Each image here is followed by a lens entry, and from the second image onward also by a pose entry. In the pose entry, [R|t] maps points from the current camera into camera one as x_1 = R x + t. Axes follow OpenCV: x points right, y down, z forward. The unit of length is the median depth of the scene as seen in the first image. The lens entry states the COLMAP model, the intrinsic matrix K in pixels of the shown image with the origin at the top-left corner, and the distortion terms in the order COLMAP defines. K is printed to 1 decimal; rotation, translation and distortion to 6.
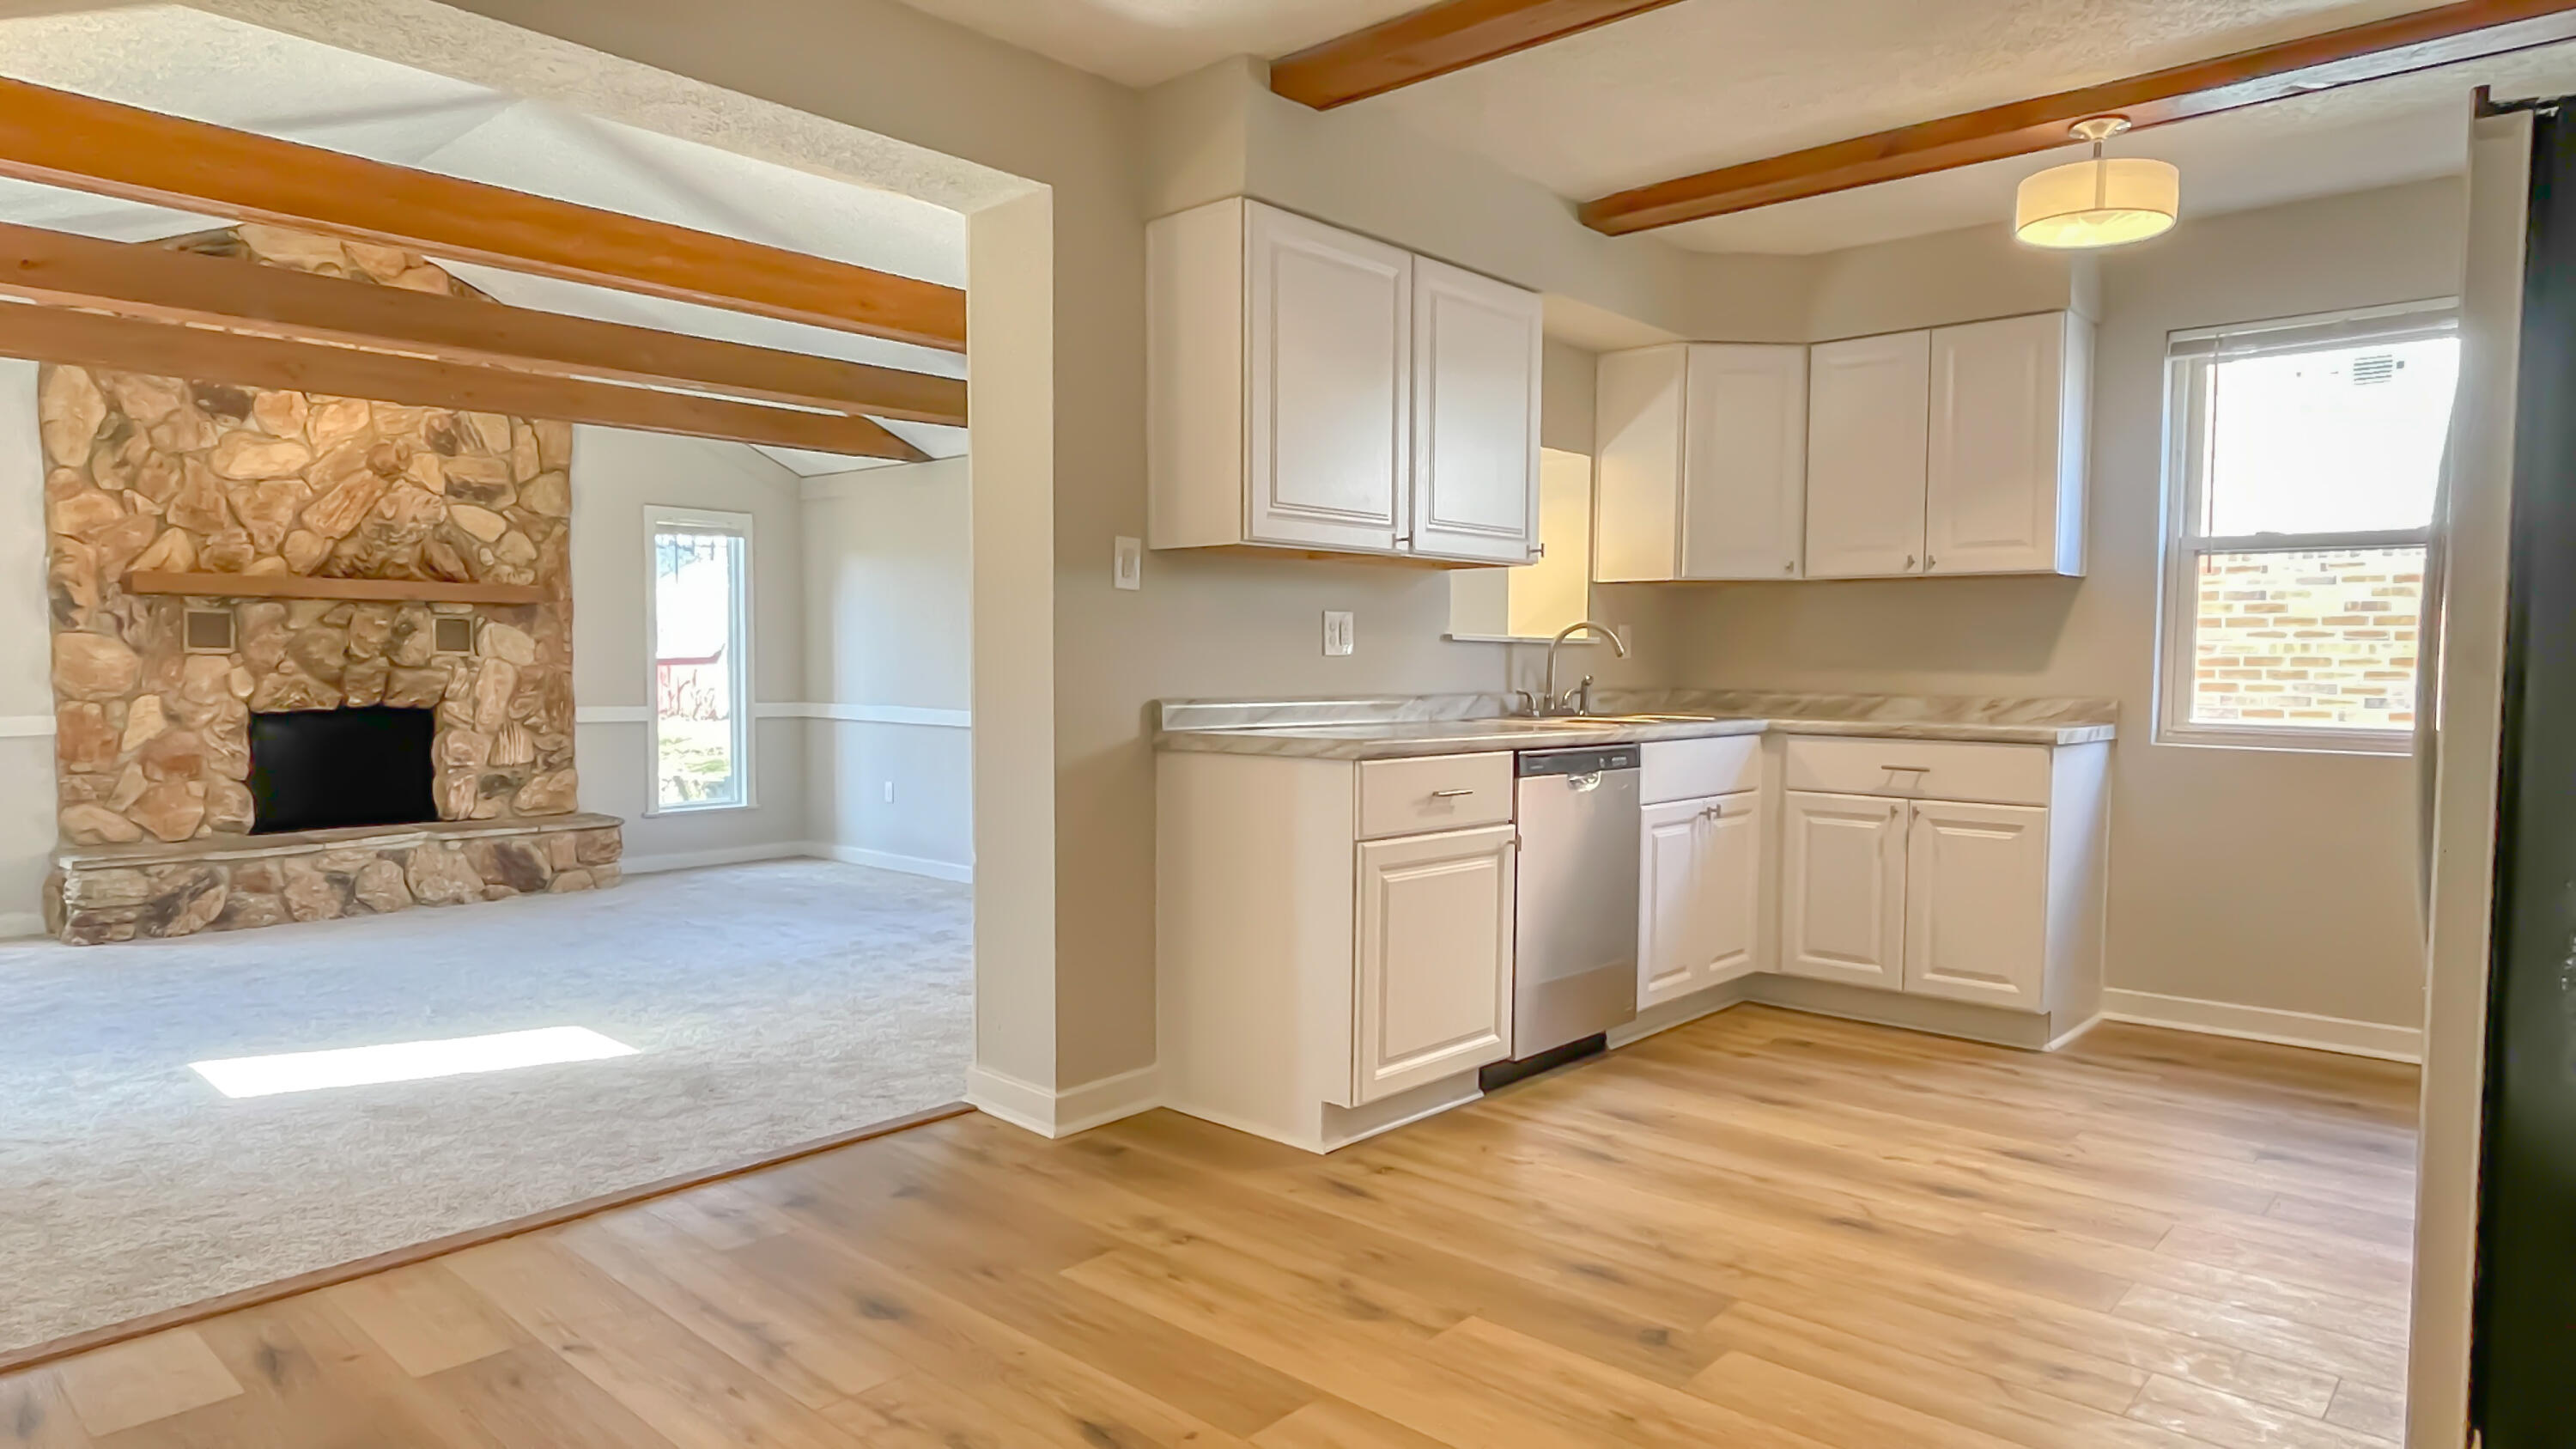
lens RADIAL K [[1523.9, 0, 1281.8], [0, 1523.9, 732.1], [0, 0, 1]] dist [-0.001805, -0.000362]
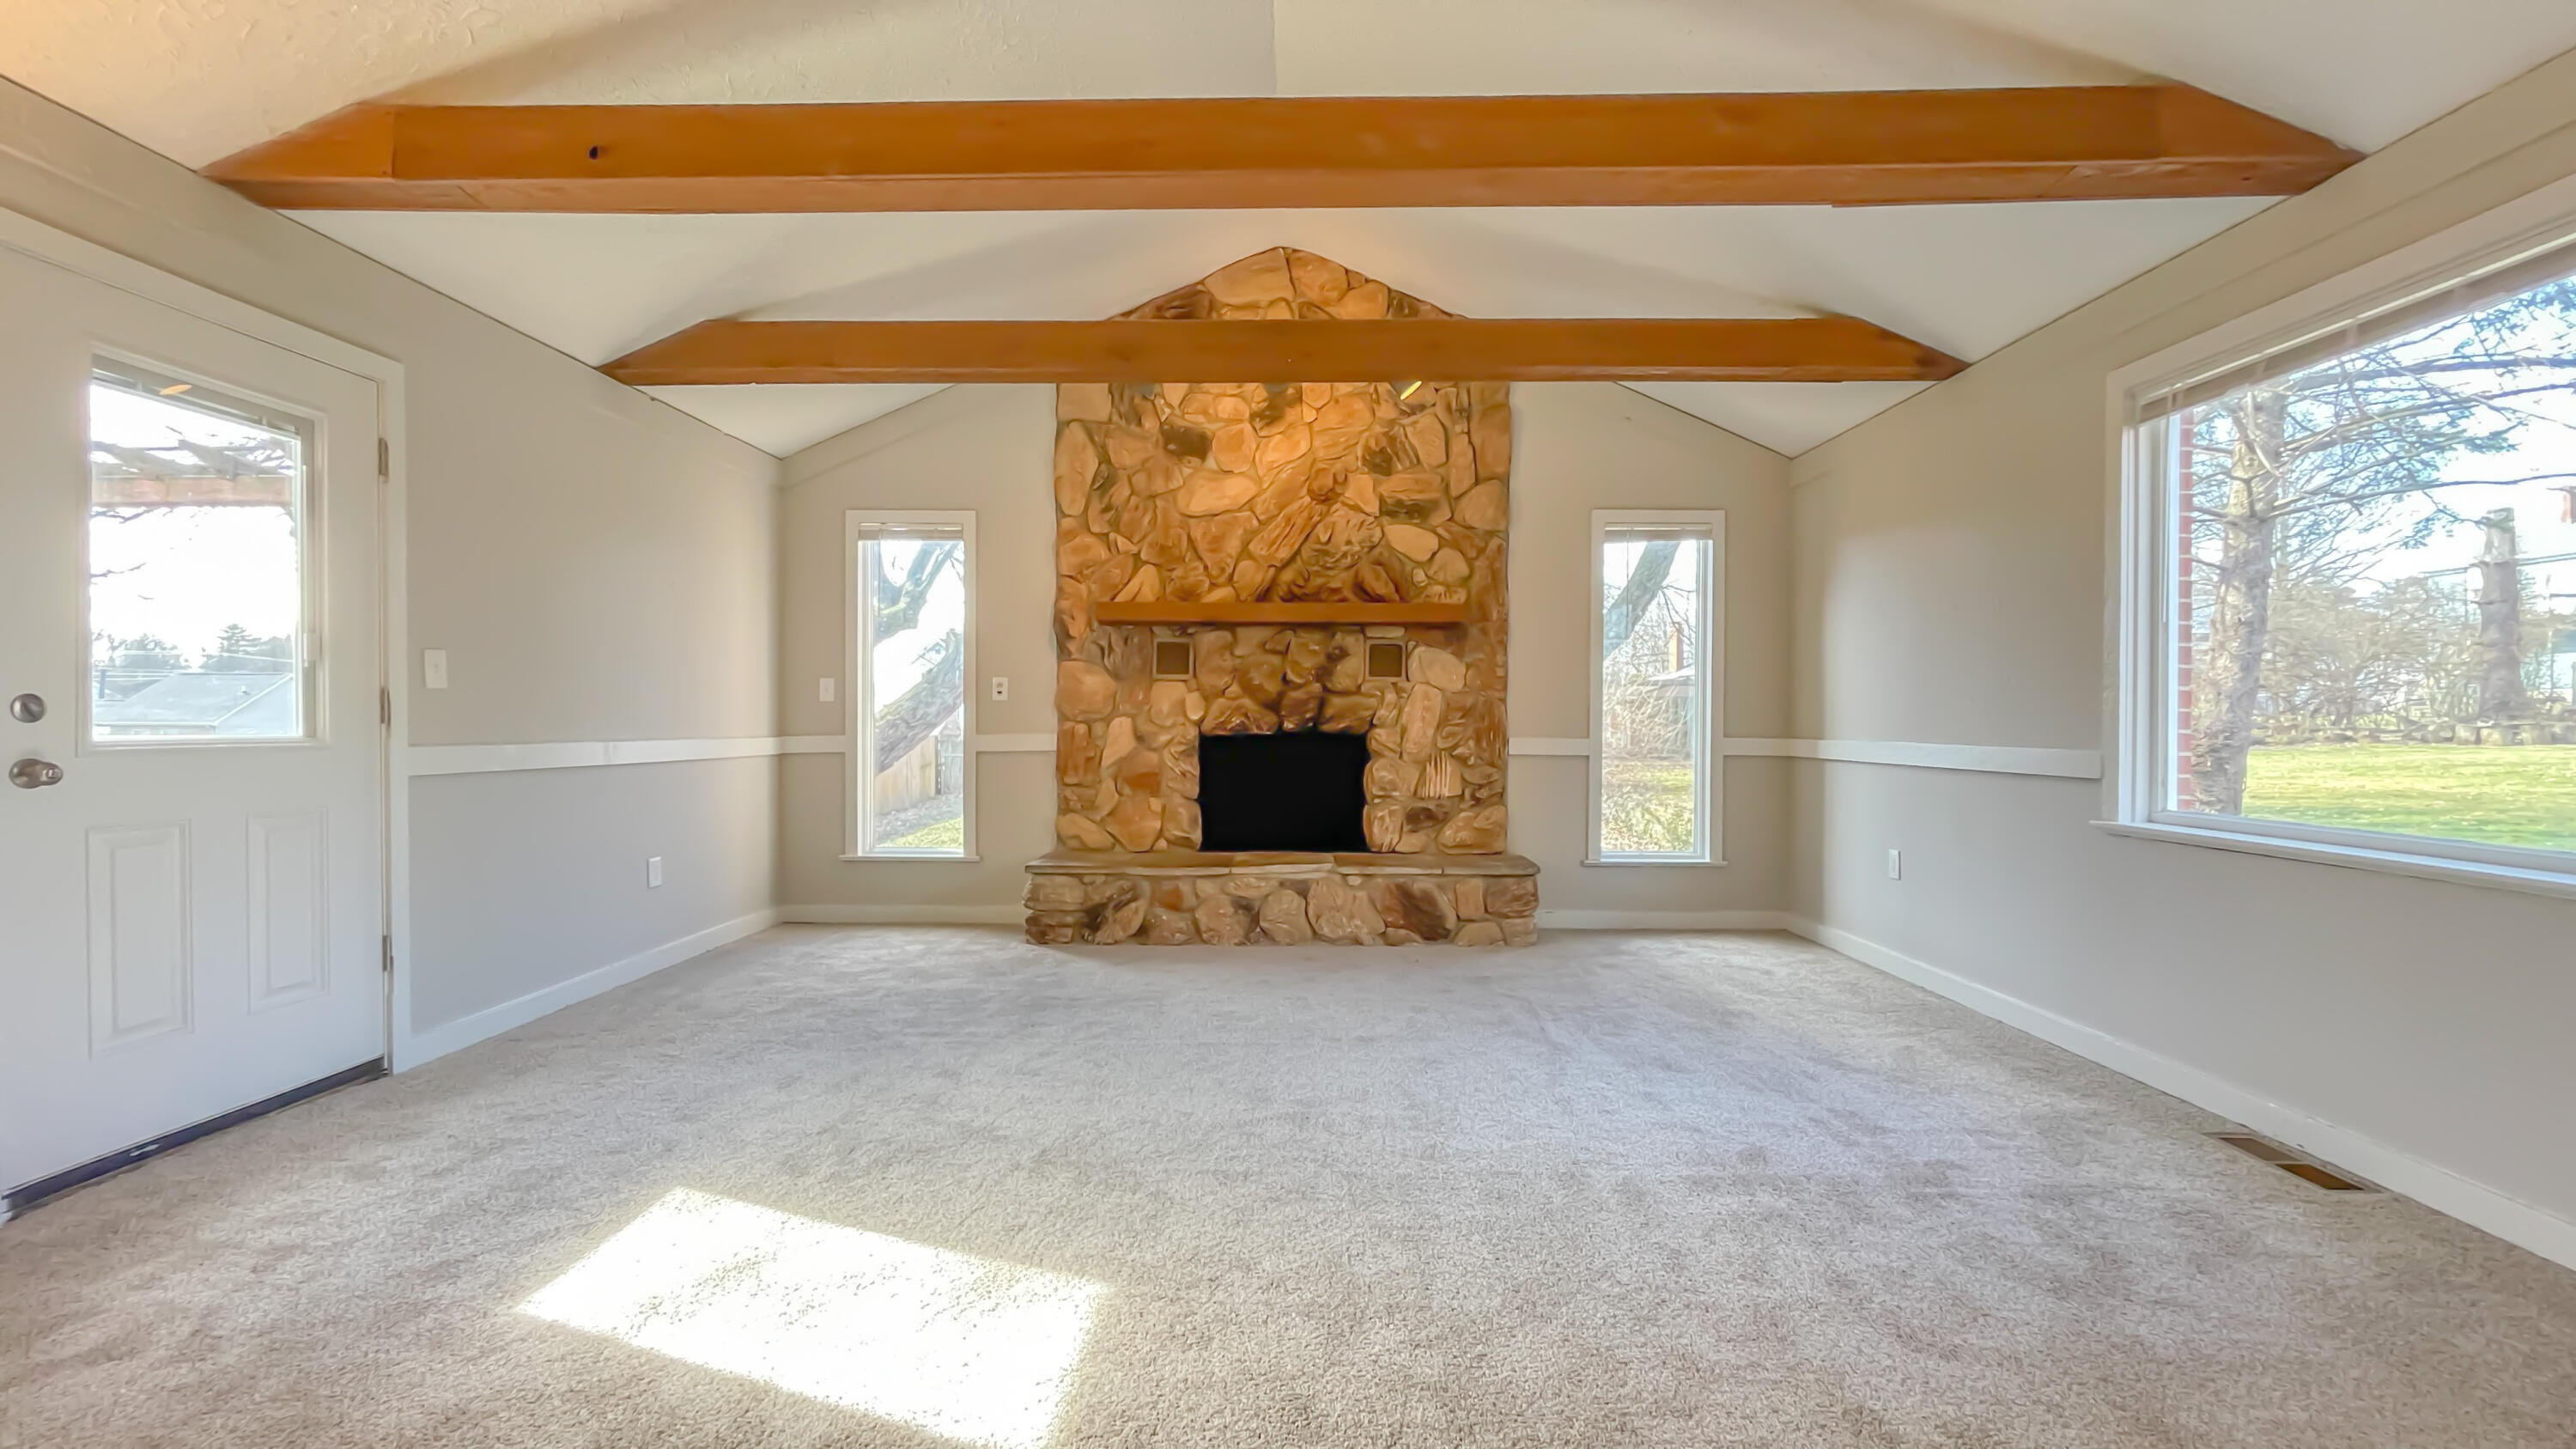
lens RADIAL K [[1022.6, 0, 1271.4], [0, 1022.6, 732.1], [0, 0, 1]] dist [0.003068, 0.000046]
pose [[0.655116, 0.005002, -0.755512, -0.104582], [-0.037994, 0.998931, -0.026332, 0.001944], [0.754573, 0.045956, 0.654605, 0.543050]]
